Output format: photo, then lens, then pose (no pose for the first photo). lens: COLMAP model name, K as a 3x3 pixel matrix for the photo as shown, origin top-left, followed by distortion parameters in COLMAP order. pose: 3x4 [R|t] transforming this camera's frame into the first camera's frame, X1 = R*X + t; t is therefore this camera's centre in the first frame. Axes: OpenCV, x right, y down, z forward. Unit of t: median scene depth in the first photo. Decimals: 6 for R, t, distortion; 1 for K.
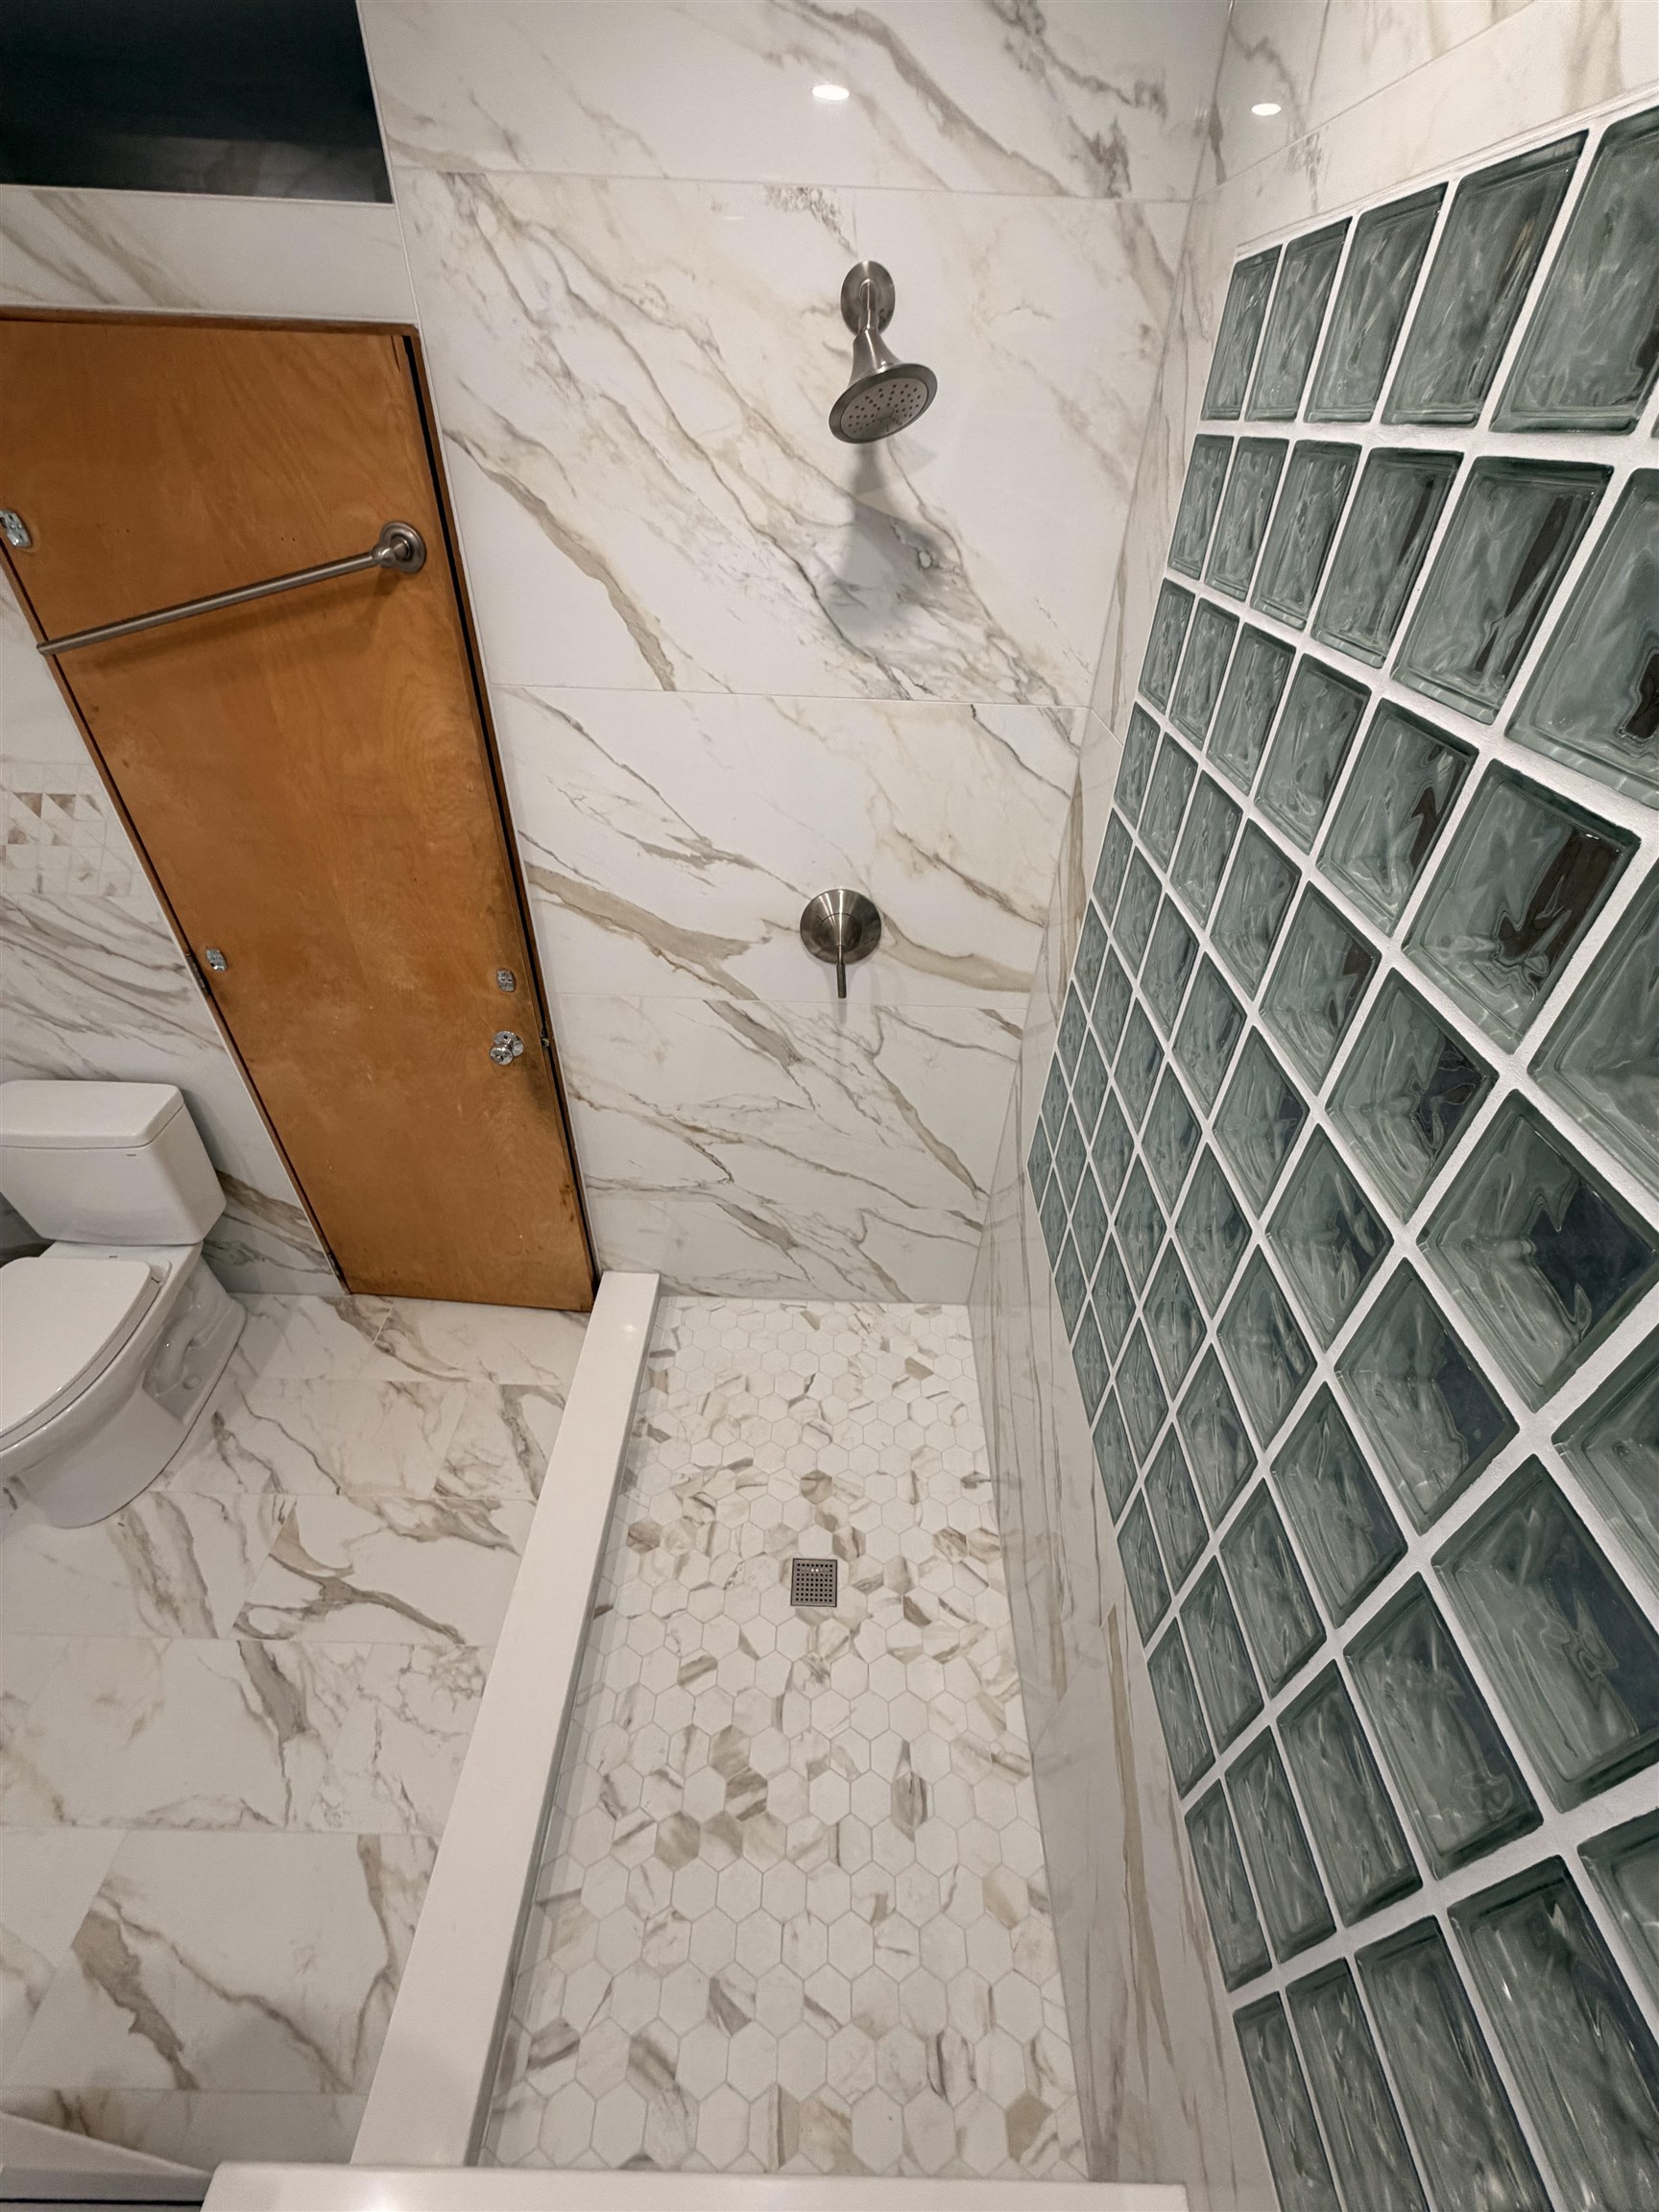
lens RADIAL K [[878.7, 0, 829.2], [0, 878.7, 1097.4], [0, 0, 1]] dist [0.000096, 0.000067]
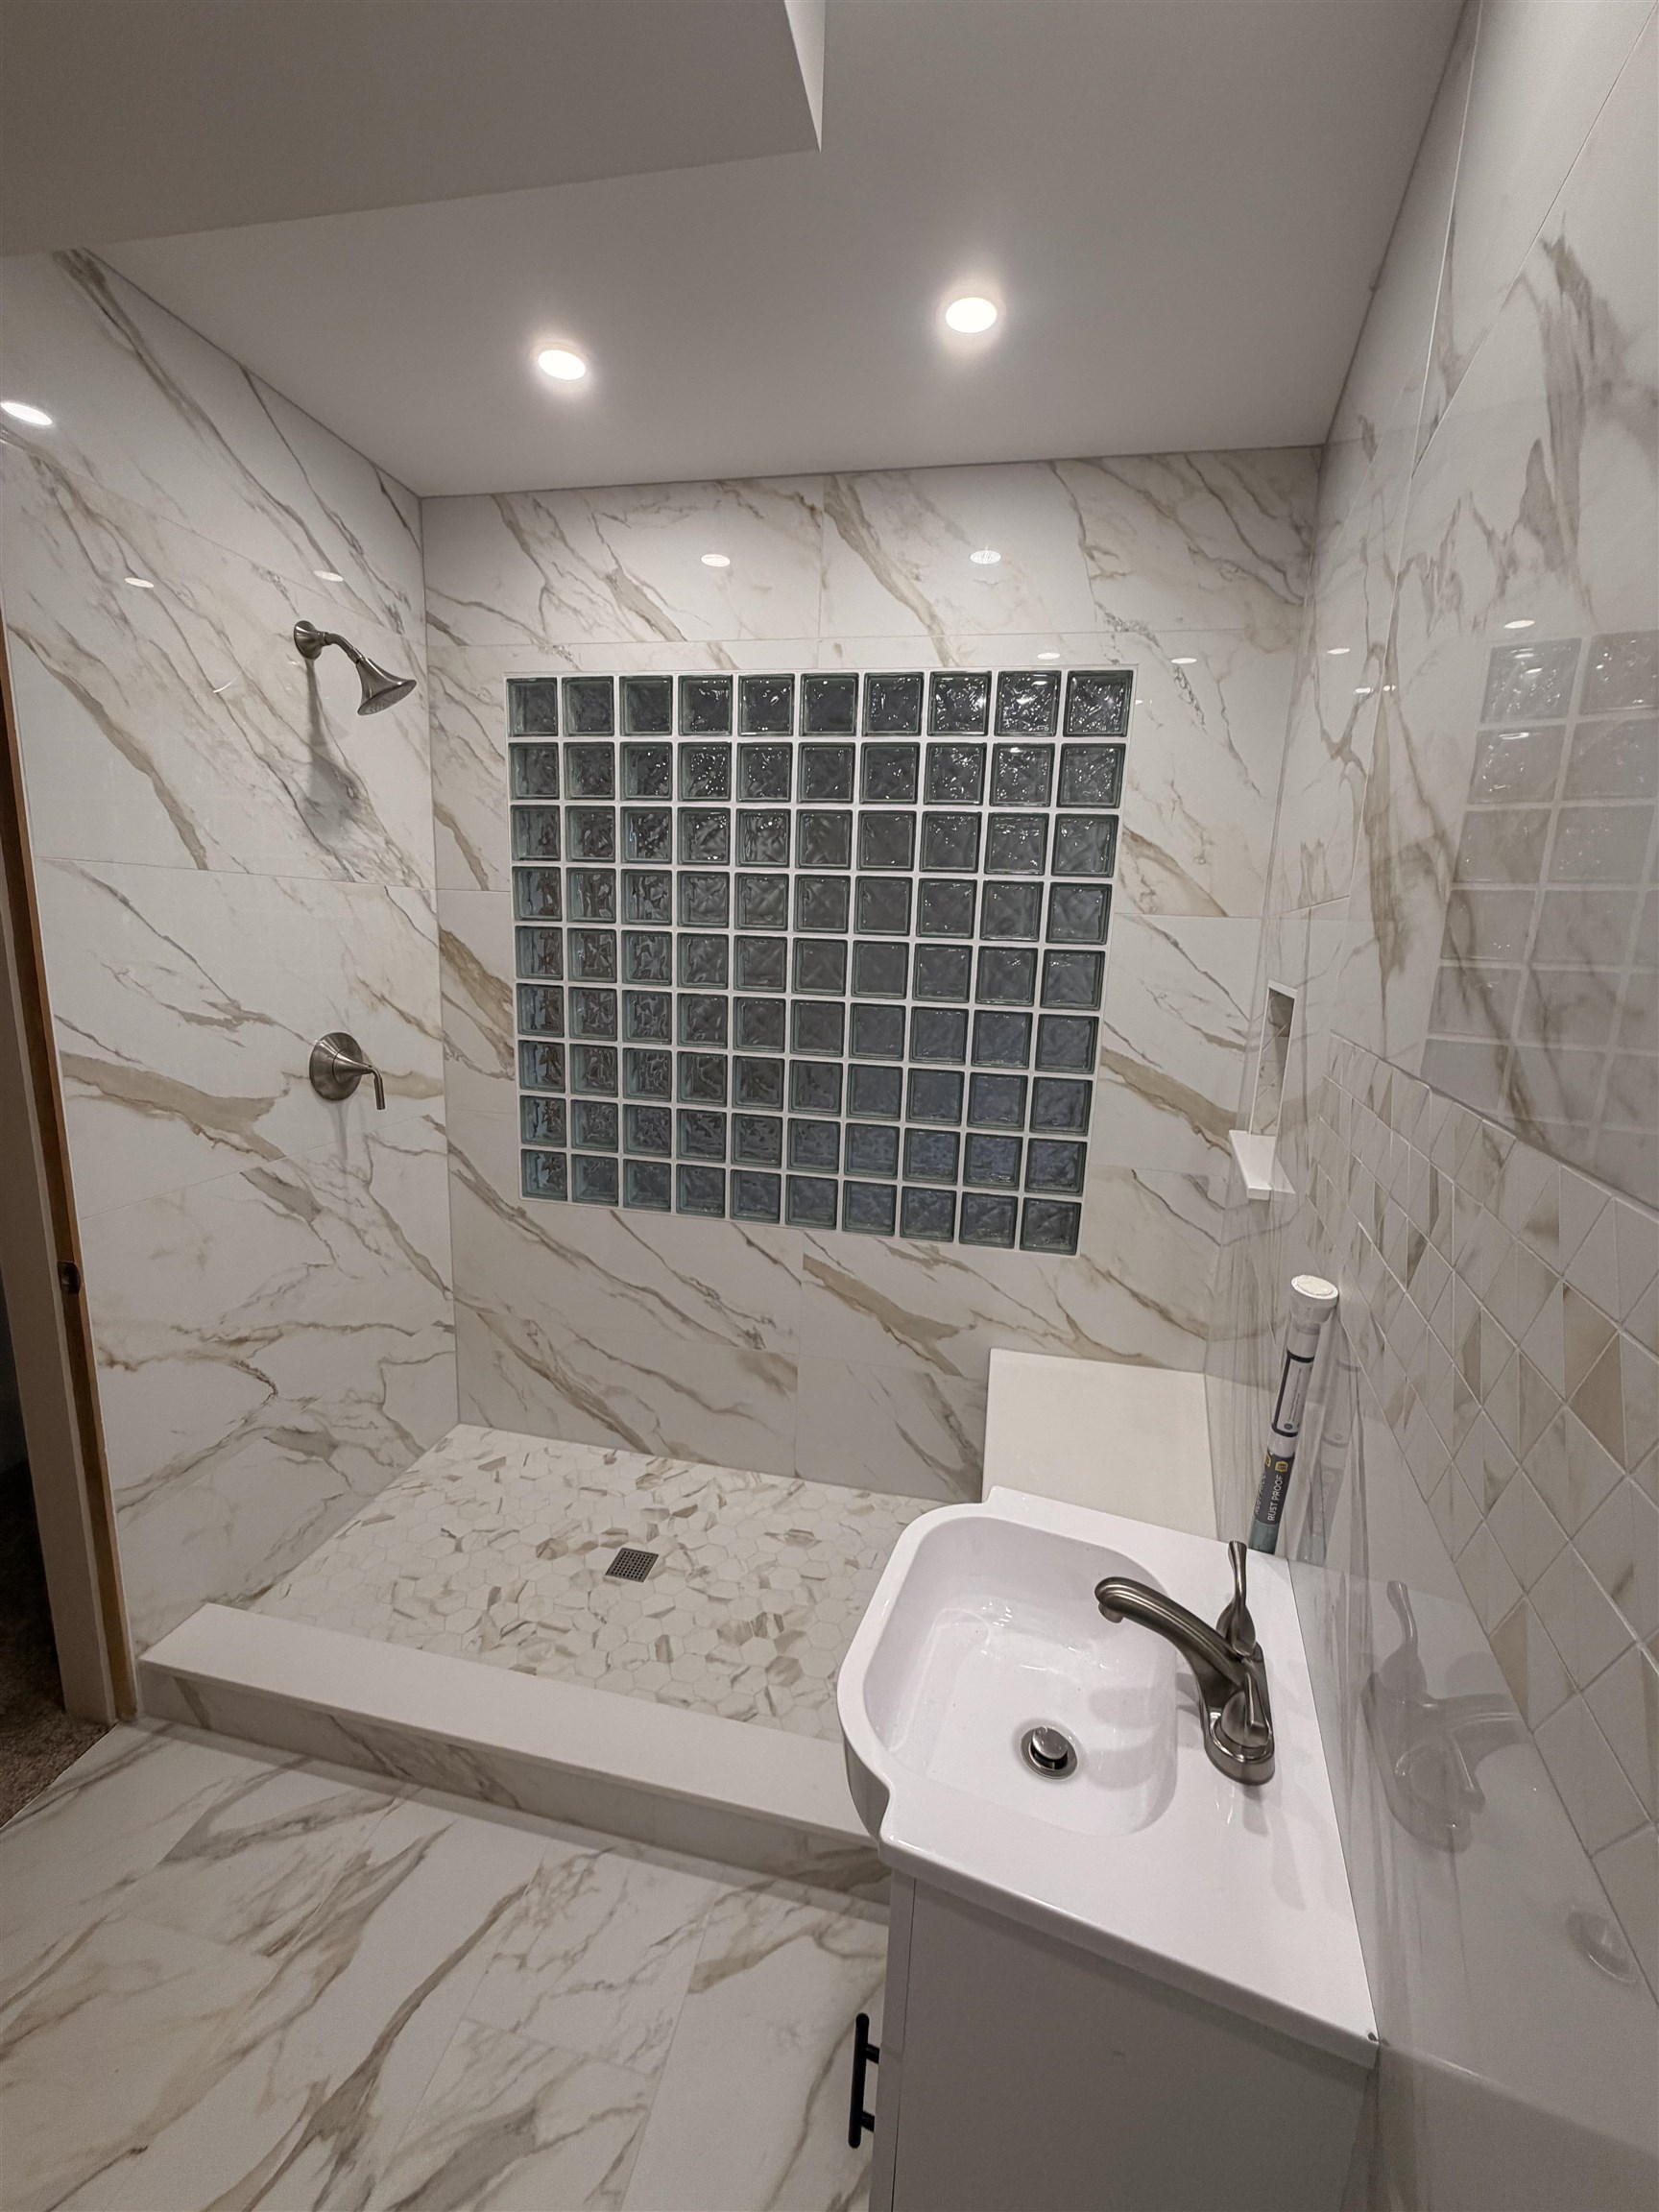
lens RADIAL K [[878.7, 0, 827.2], [0, 878.7, 1097.4], [0, 0, 1]] dist [0.000096, 0.000067]
pose [[0.191473, -0.209995, 0.958770, -1.045761], [0.579143, 0.812837, 0.062373, 0.154879], [-0.792421, 0.543322, 0.277254, 0.179883]]
